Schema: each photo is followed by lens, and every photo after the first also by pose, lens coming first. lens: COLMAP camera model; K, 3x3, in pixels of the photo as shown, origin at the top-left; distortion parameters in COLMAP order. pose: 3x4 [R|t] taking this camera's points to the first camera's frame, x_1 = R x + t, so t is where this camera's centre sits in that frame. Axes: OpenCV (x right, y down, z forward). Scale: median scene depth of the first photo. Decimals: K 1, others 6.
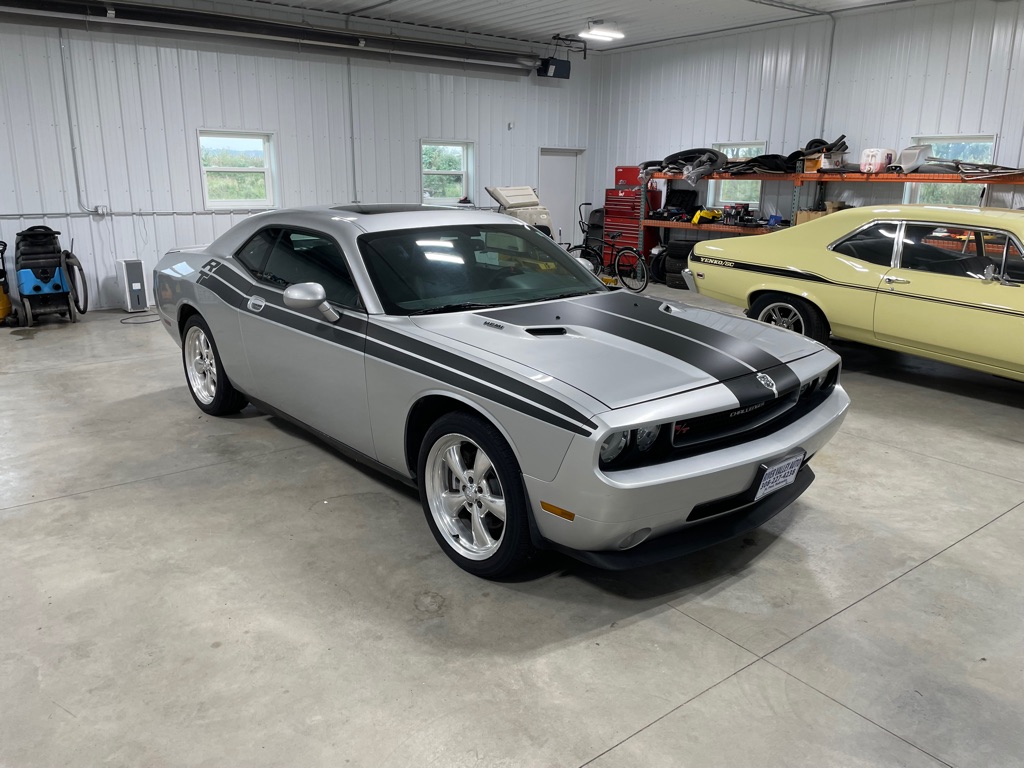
lens RADIAL K [[781.5, 0, 515.2], [0, 781.5, 378.0], [0, 0, 1]] dist [0.090288, -0.119941]
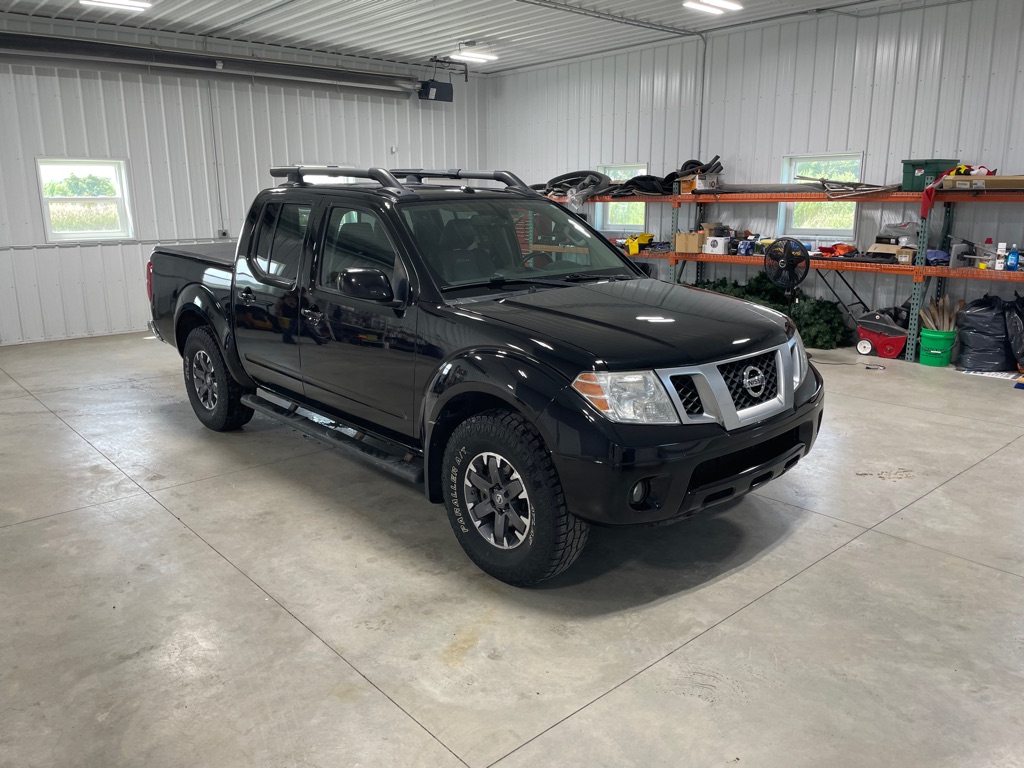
lens RADIAL K [[781.5, 0, 511.9], [0, 781.5, 375.5], [0, 0, 1]] dist [0.090288, -0.119941]
pose [[0.997560, -0.031151, 0.062477, 0.088539], [0.033108, 0.998985, -0.030546, -0.011138], [-0.061462, 0.032540, 0.997579, 0.043657]]
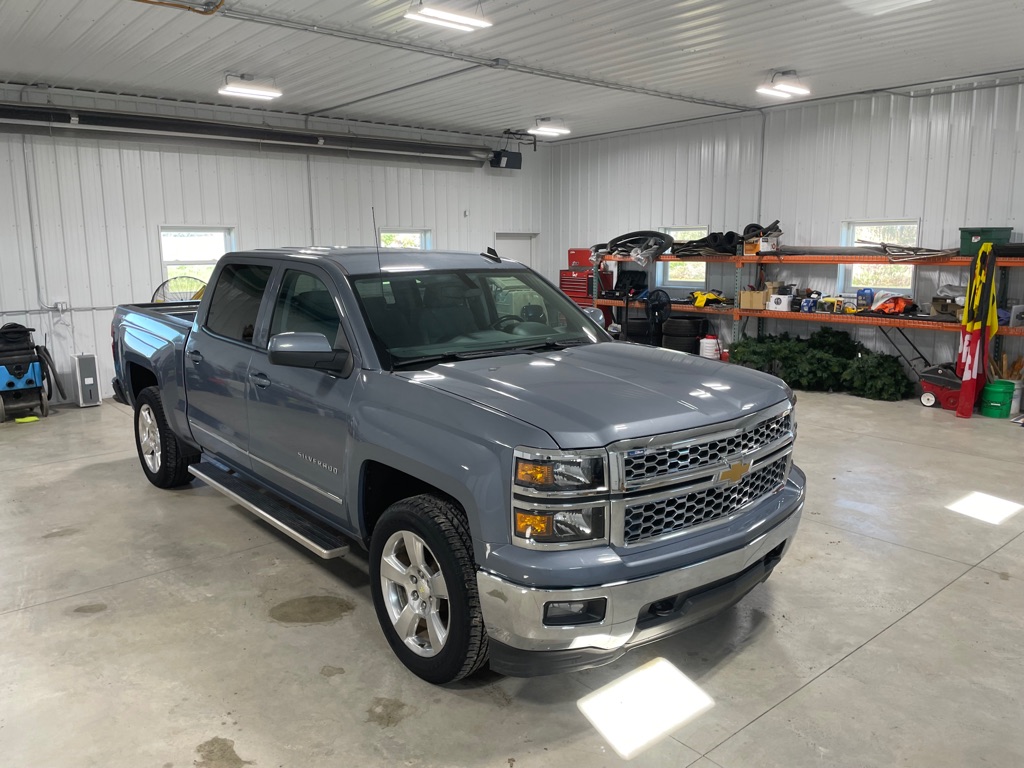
lens RADIAL K [[781.5, 0, 512.5], [0, 781.5, 372.1], [0, 0, 1]] dist [0.090288, -0.119941]
pose [[0.998836, -0.025747, 0.040786, 0.009513], [0.029427, 0.995292, -0.092344, -0.016320], [-0.038216, 0.093437, 0.994891, -0.019733]]
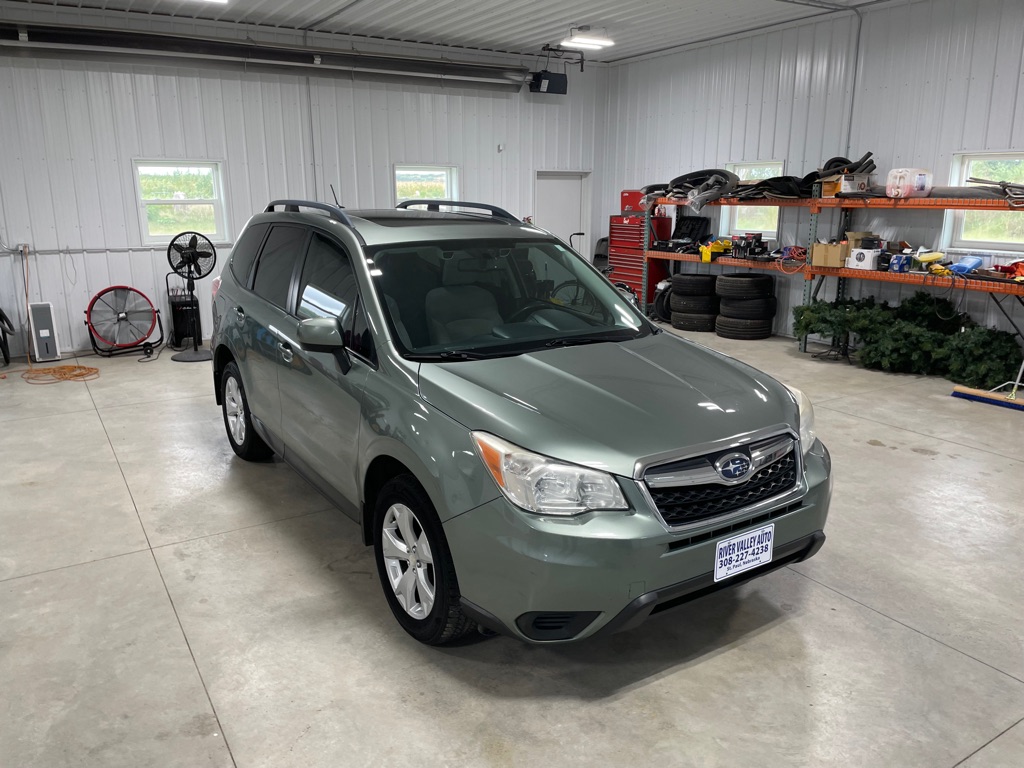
lens RADIAL K [[781.5, 0, 508.6], [0, 781.5, 386.8], [0, 0, 1]] dist [0.090288, -0.119941]
pose [[0.994454, 0.012673, -0.104404, 0.127169], [-0.013943, 0.999837, -0.011440, -0.045335], [0.104242, 0.012832, 0.994469, 0.135381]]
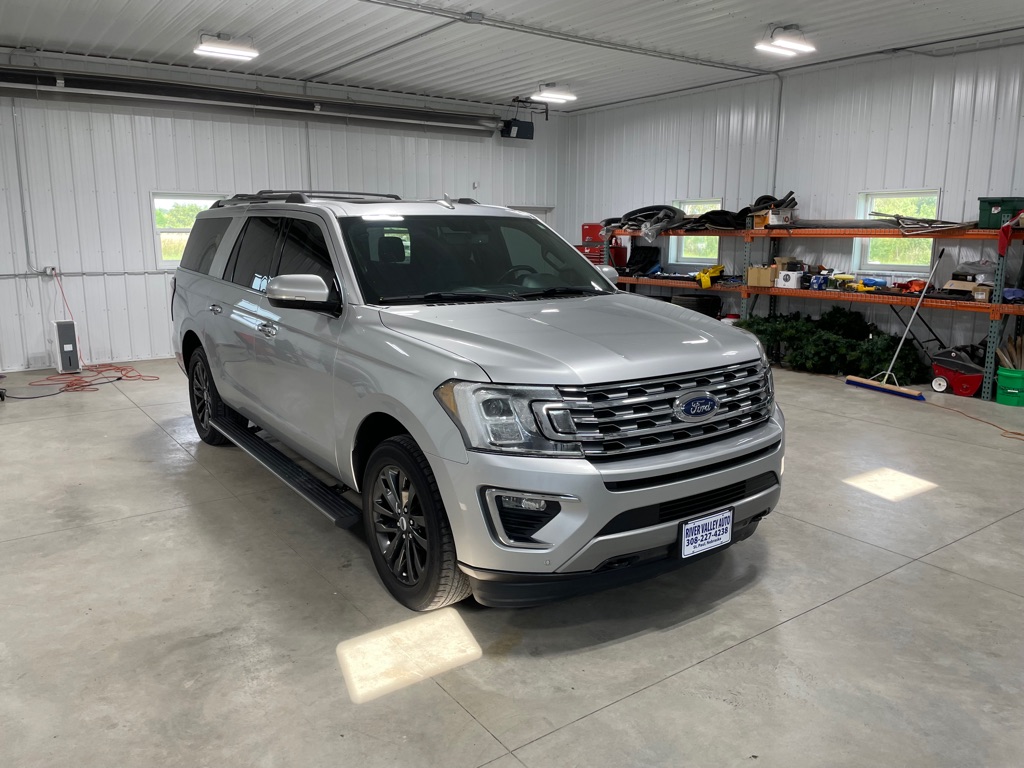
lens RADIAL K [[781.5, 0, 517.5], [0, 781.5, 376.6], [0, 0, 1]] dist [0.090288, -0.119941]
pose [[0.999493, -0.002982, -0.031707, 0.100437], [0.000780, 0.997600, -0.069235, -0.005485], [0.031837, 0.069175, 0.997096, 0.014288]]
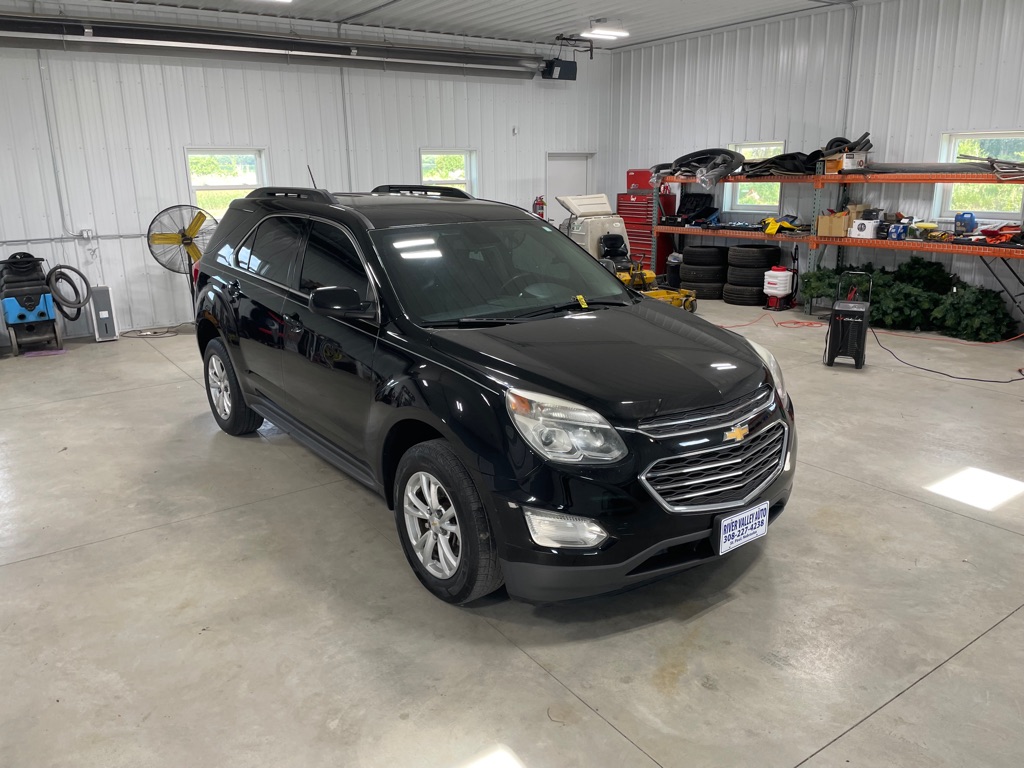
lens RADIAL K [[781.5, 0, 508.7], [0, 781.5, 375.9], [0, 0, 1]] dist [0.090288, -0.119941]
pose [[0.998514, -0.014263, -0.052600, 0.040742], [0.014326, 0.999897, 0.000831, -0.028971], [0.052582, -0.001583, 0.998615, 0.052062]]
